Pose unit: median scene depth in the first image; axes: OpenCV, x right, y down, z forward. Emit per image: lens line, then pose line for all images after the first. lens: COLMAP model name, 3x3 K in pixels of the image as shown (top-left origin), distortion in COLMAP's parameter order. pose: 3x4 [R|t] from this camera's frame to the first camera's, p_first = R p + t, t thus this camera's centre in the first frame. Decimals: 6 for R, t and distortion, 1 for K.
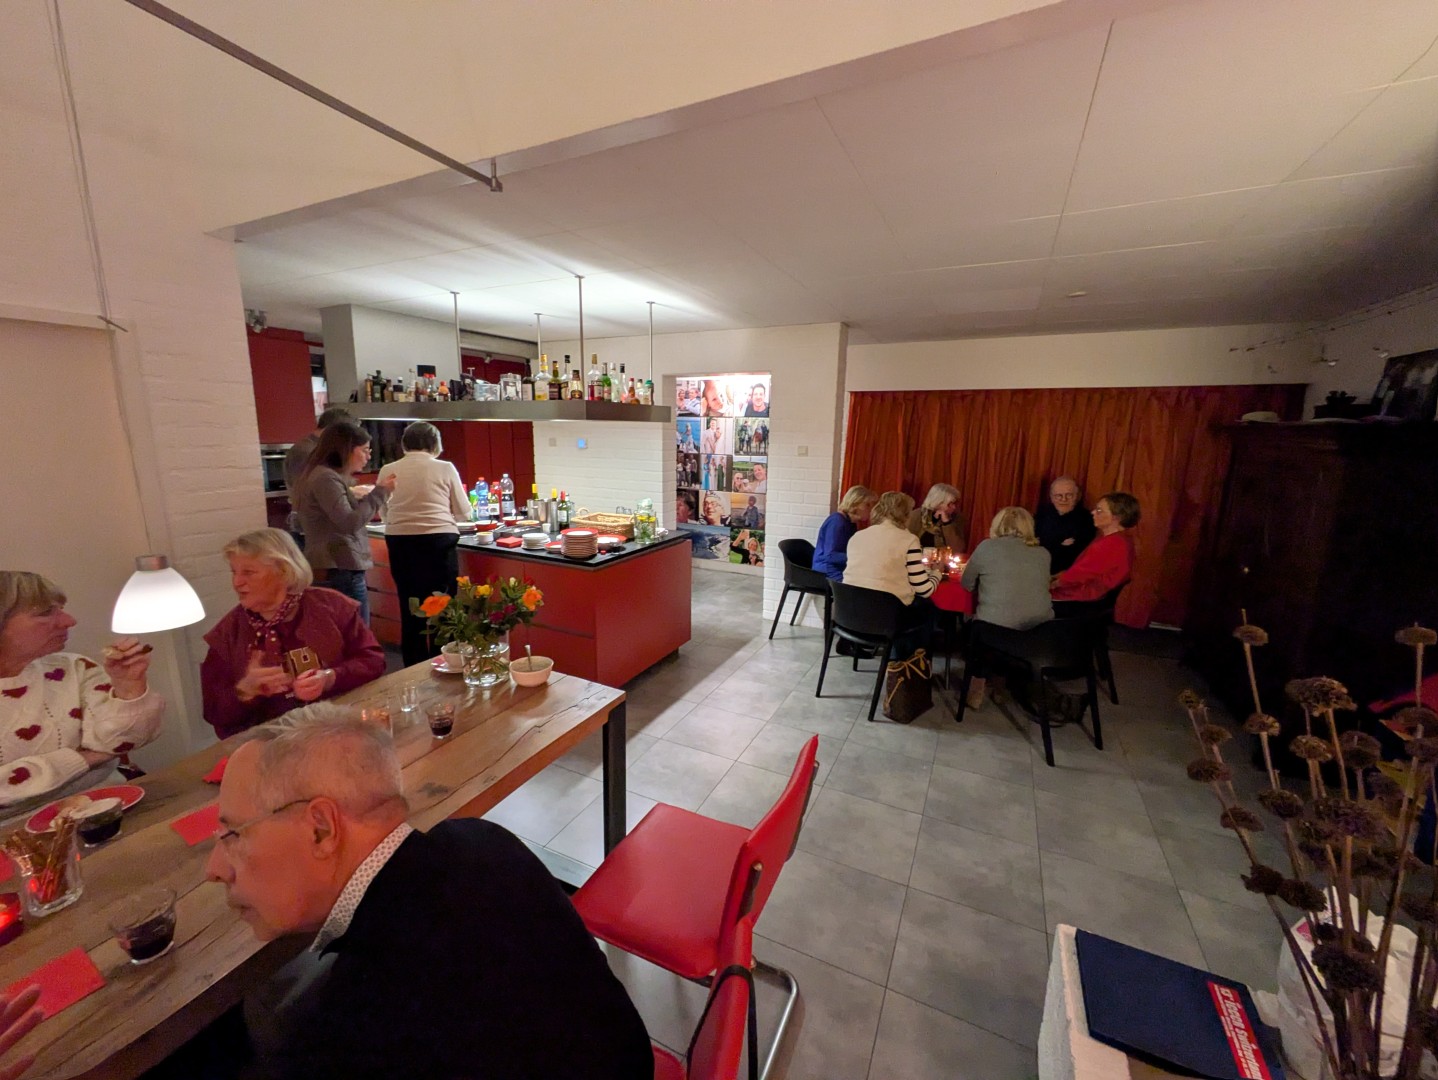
lens RADIAL K [[573.0, 0, 719.0], [0, 573.0, 540.0], [0, 0, 1]] dist [0.000260, 0.000012]
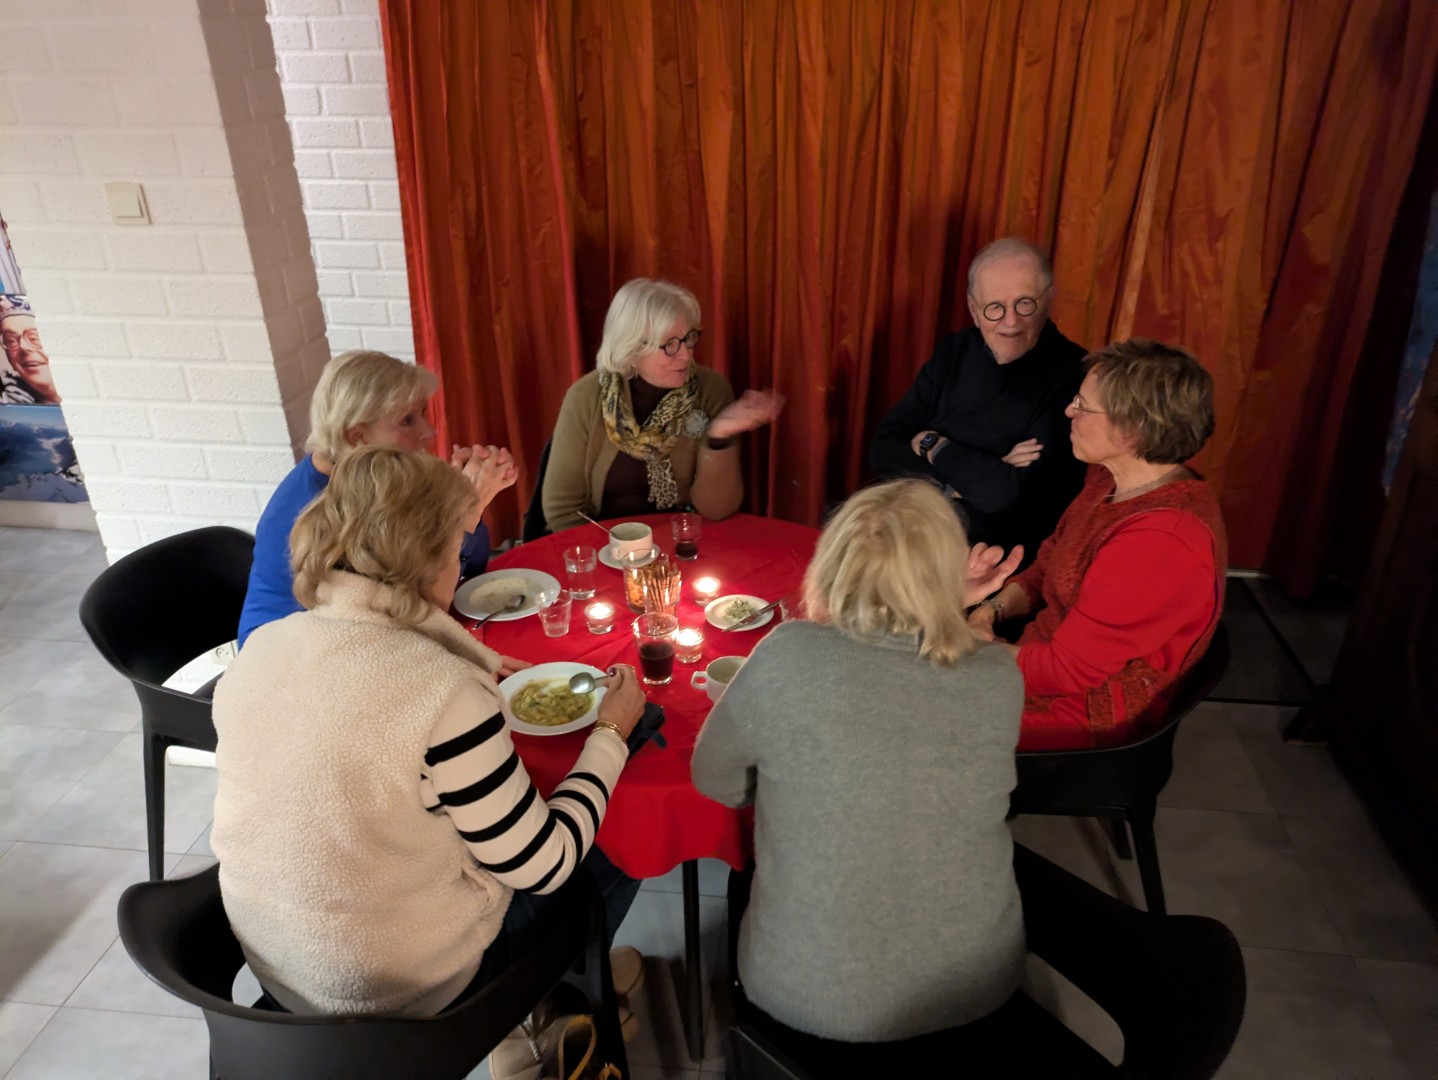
lens RADIAL K [[1041.8, 0, 719.0], [0, 1041.8, 540.0], [0, 0, 1]] dist [0.000878, 0.000105]
pose [[0.947893, -0.172555, 0.267813, 0.241552], [0.093096, 0.953954, 0.285140, -0.117382], [-0.304684, -0.245350, 0.920310, 0.437221]]
